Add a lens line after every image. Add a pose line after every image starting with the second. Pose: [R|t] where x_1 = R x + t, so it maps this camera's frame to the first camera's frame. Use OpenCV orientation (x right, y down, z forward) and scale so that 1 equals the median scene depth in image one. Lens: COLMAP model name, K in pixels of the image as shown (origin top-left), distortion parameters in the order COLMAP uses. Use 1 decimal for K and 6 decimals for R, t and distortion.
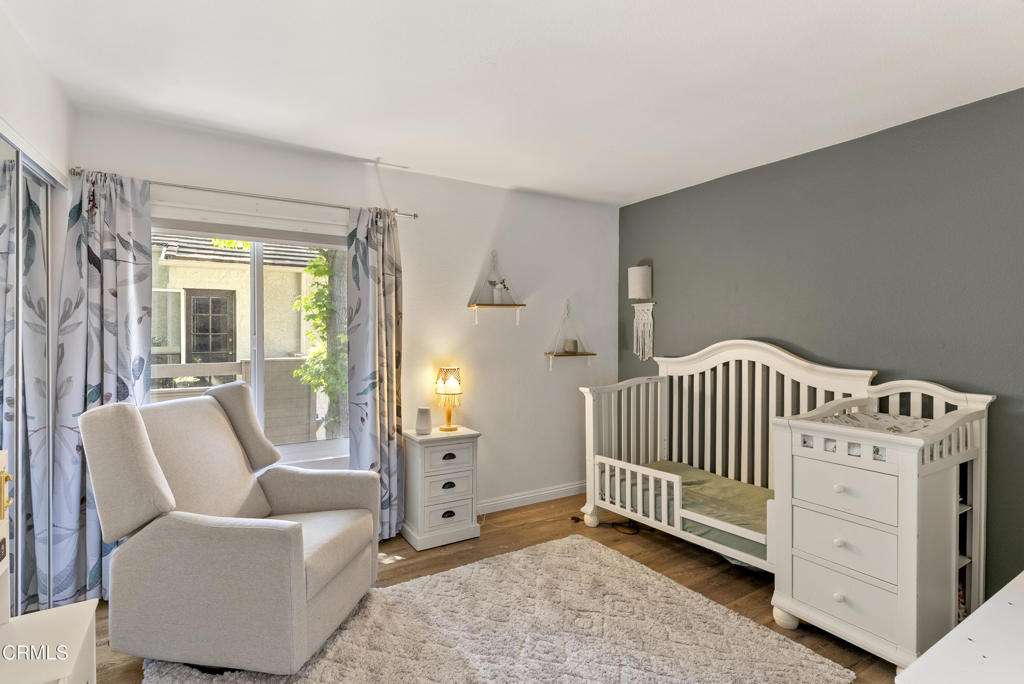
lens RADIAL K [[491.7, 0, 509.6], [0, 491.7, 341.4], [0, 0, 1]] dist [0.000791, -0.000002]
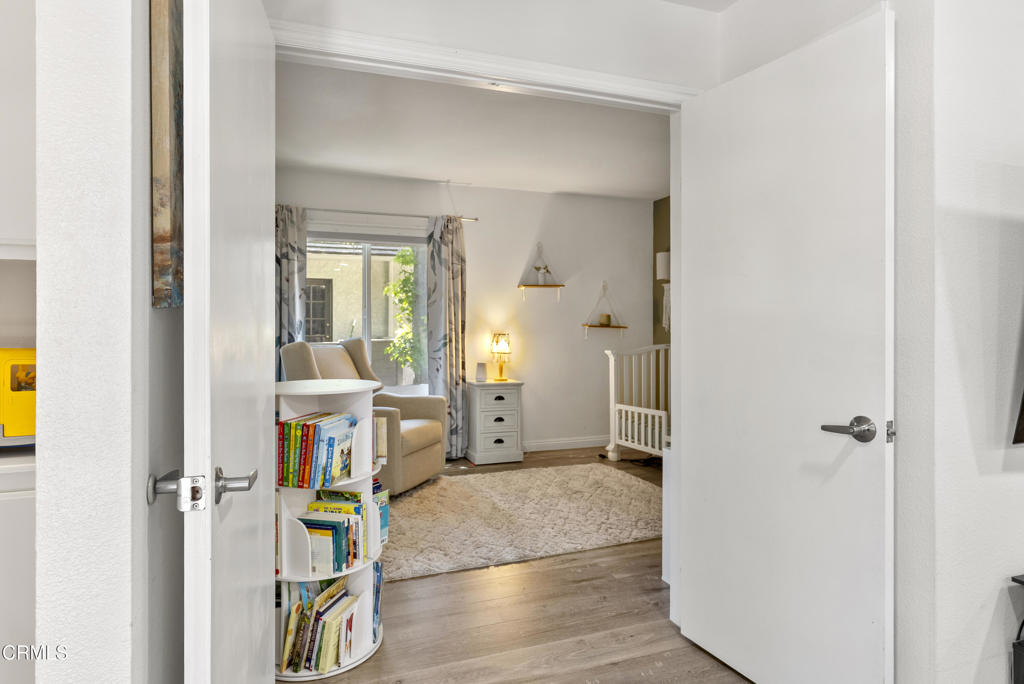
lens RADIAL K [[583.8, 0, 515.3], [0, 583.8, 337.3], [0, 0, 1]] dist [-0.002507, 0.000024]
pose [[0.984027, 0.002255, -0.178007, 0.196764], [-0.002087, 0.999997, 0.001130, 0.063464], [0.178009, -0.000741, 0.984029, -0.544565]]
